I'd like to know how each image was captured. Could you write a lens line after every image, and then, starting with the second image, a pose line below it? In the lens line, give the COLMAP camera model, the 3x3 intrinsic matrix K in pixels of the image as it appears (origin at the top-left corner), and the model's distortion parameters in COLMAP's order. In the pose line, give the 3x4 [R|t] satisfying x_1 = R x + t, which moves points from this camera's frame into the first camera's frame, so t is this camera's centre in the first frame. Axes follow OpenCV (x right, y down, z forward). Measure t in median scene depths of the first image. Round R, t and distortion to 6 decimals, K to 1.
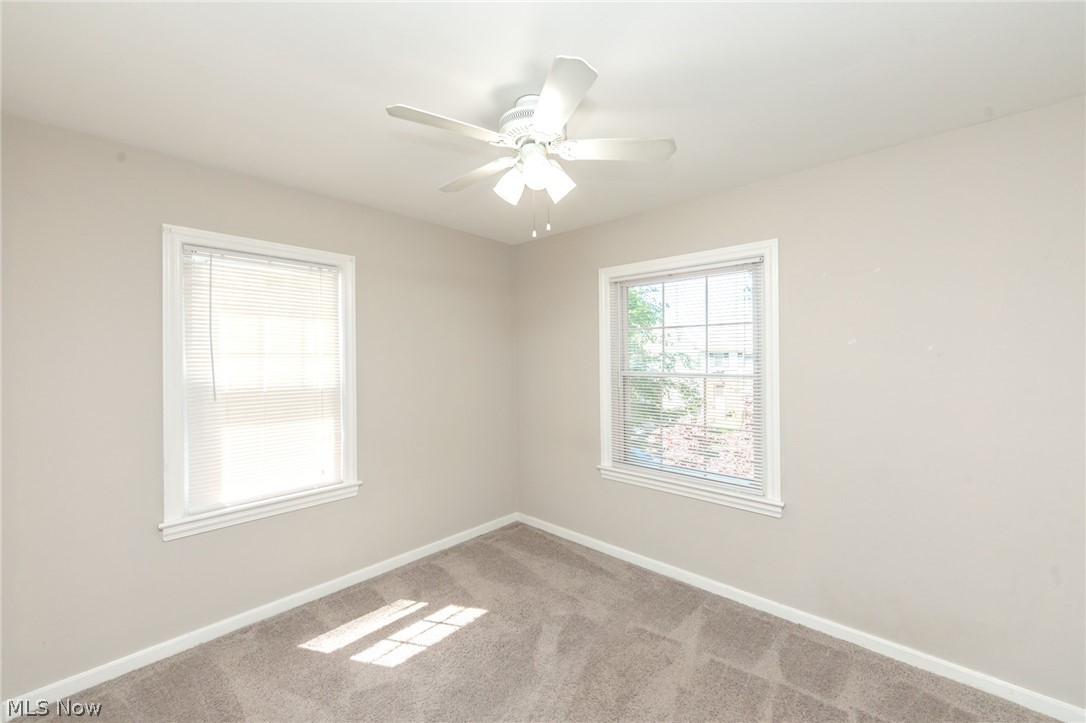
lens RADIAL K [[446.1, 0, 545.9], [0, 446.1, 352.2], [0, 0, 1]] dist [-0.000308, 0.000027]
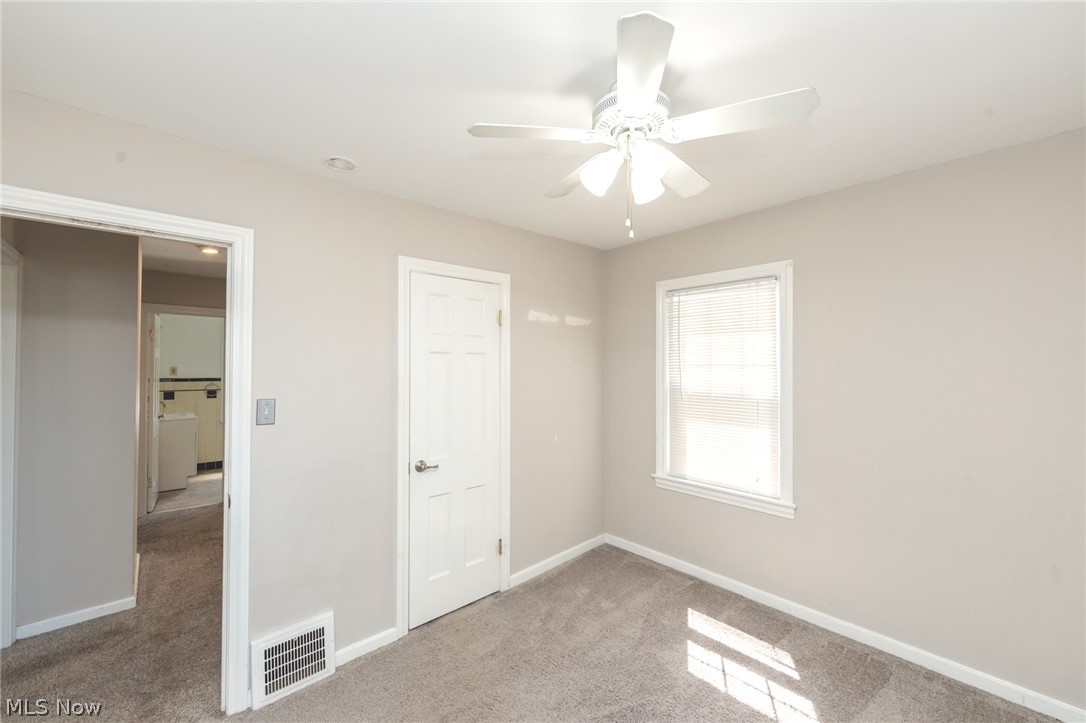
lens RADIAL K [[426.9, 0, 544.1], [0, 426.9, 361.9], [0, 0, 1]] dist [0.000465, -0.000113]
pose [[-0.106694, -0.012365, -0.994215, 0.596908], [0.002155, 0.999917, -0.012668, 0.008572], [0.994290, -0.003494, -0.106658, 0.689850]]
